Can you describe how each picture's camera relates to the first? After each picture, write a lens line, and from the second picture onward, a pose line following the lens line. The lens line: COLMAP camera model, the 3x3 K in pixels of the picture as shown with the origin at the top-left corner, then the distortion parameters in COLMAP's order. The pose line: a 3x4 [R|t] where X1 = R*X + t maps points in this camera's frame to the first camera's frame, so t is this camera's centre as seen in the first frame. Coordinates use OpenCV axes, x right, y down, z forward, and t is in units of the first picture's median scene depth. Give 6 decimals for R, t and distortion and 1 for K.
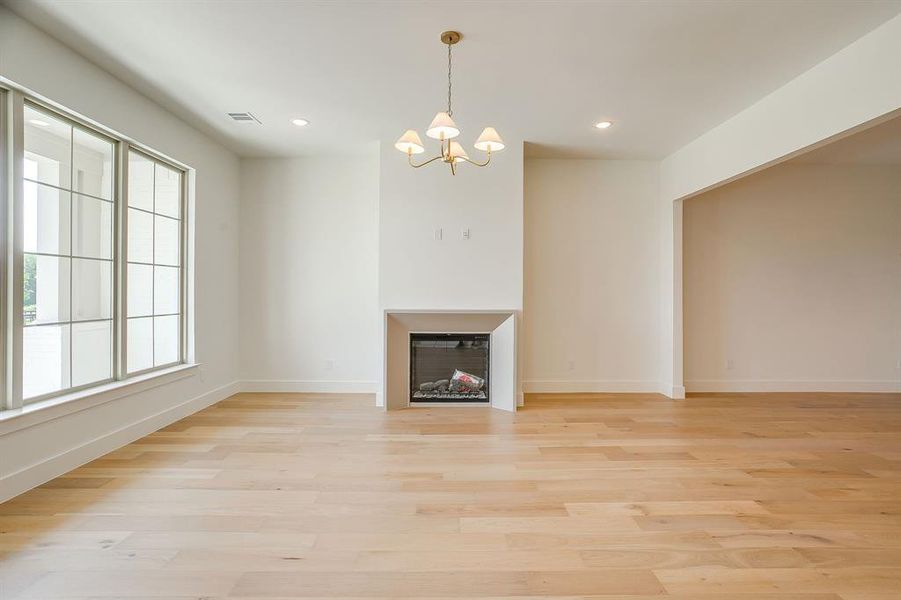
lens RADIAL K [[441.1, 0, 447.4], [0, 441.1, 299.6], [0, 0, 1]] dist [-0.050393, 0.028887]
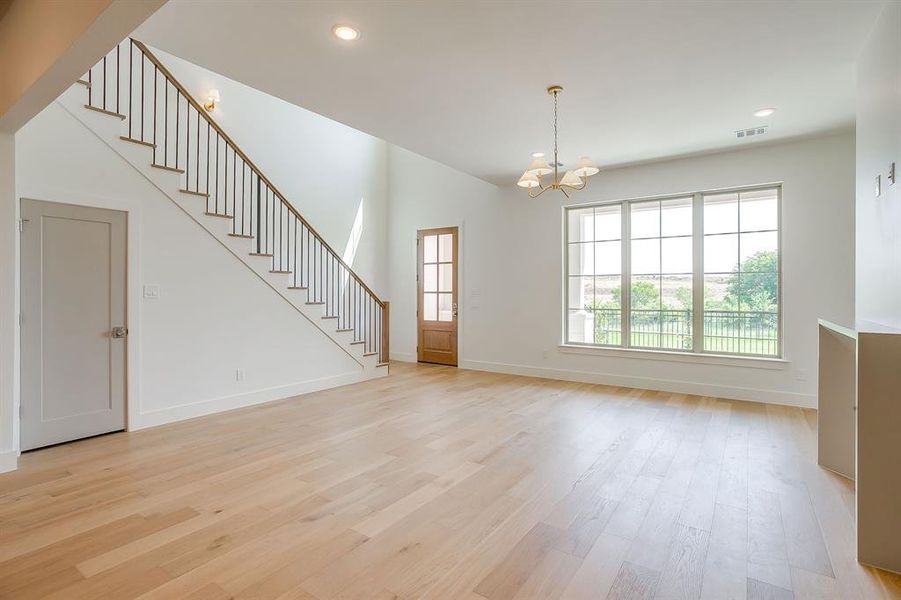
lens RADIAL K [[434.6, 0, 448.9], [0, 434.6, 293.2], [0, 0, 1]] dist [-0.051273, 0.030277]
pose [[-0.572663, -0.003179, -0.819785, 1.384161], [-0.016172, 0.999842, 0.007420, -0.024928], [0.819631, 0.017506, -0.572624, 1.685278]]
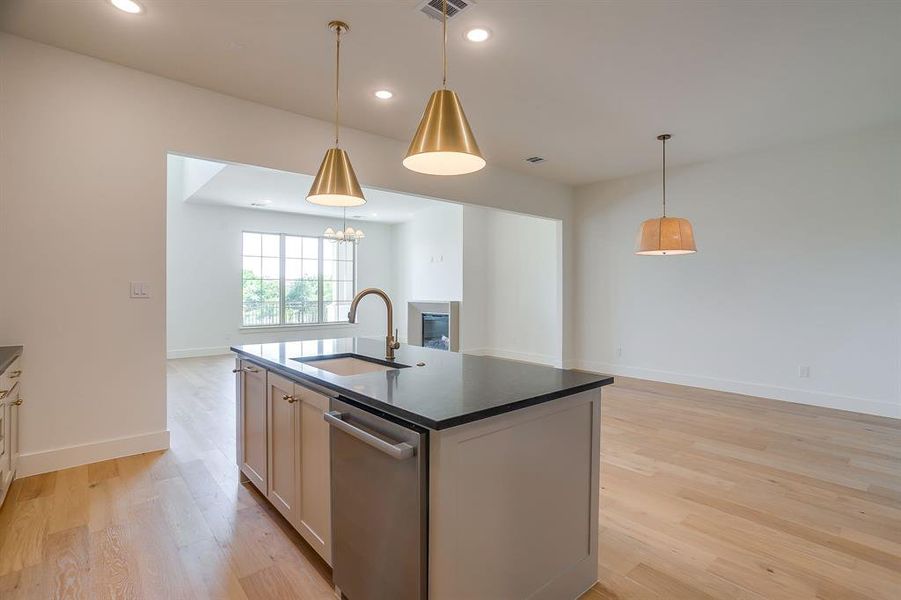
lens RADIAL K [[441.1, 0, 447.4], [0, 441.1, 299.6], [0, 0, 1]] dist [-0.050393, 0.028887]
pose [[0.647868, 0.011270, -0.761670, 2.808867], [-0.012904, 0.999909, 0.003818, 0.020050], [0.761644, 0.007355, 0.647954, -0.301036]]
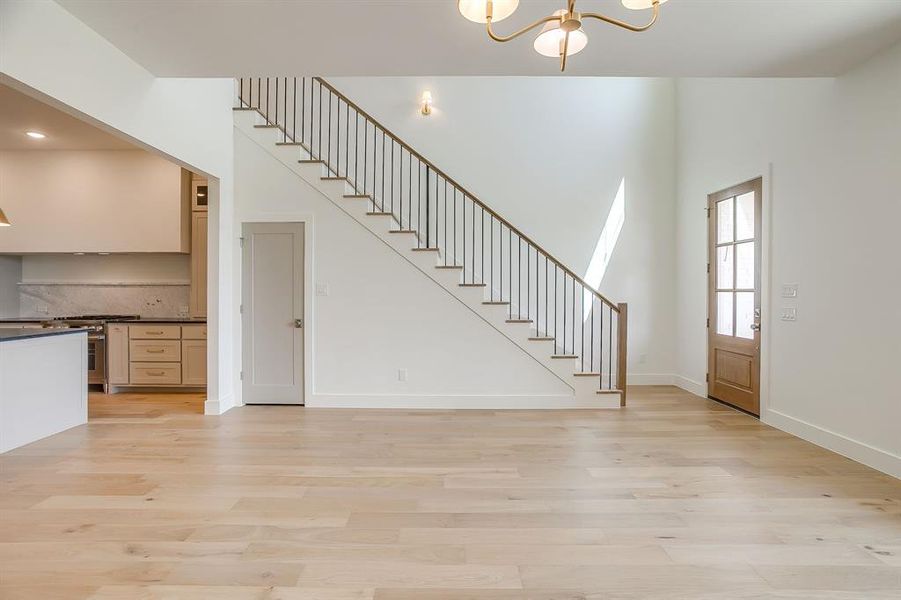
lens RADIAL K [[434.6, 0, 448.9], [0, 434.6, 293.2], [0, 0, 1]] dist [-0.051273, 0.030277]
pose [[-0.999984, -0.005172, -0.002372, 0.158226], [-0.005220, 0.999771, 0.020772, -0.025755], [0.002264, 0.020784, -0.999781, 1.708960]]
